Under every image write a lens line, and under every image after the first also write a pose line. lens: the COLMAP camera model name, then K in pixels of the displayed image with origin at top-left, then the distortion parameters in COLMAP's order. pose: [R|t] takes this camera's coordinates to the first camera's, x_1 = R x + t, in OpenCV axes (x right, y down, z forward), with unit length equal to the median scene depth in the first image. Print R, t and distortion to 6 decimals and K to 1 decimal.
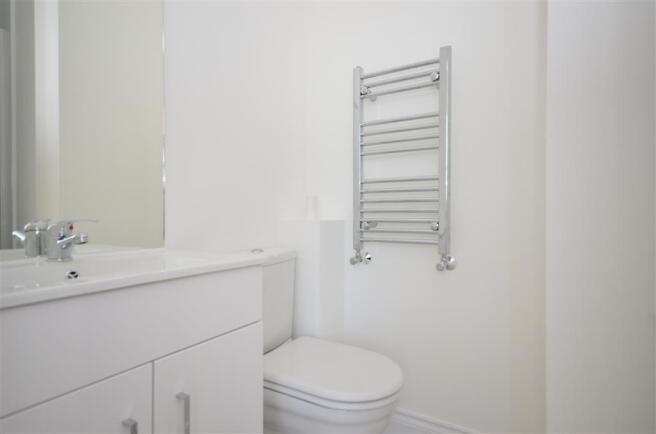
lens RADIAL K [[367.3, 0, 328.0], [0, 367.3, 217.0], [0, 0, 1]] dist [-0.000178, 0.000059]
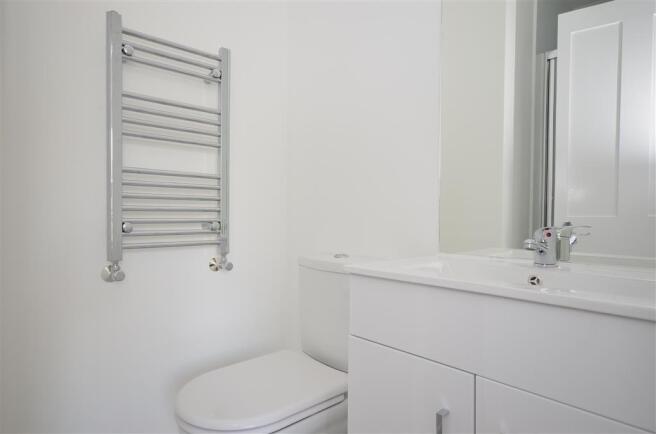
lens RADIAL K [[391.4, 0, 328.0], [0, 391.4, 217.0], [0, 0, 1]] dist [0.001094, 0.000266]
pose [[0.279544, -0.005881, 0.960115, -0.620436], [-0.003261, 0.999970, 0.007075, -0.006556], [-0.960127, -0.005109, 0.279516, 0.411646]]
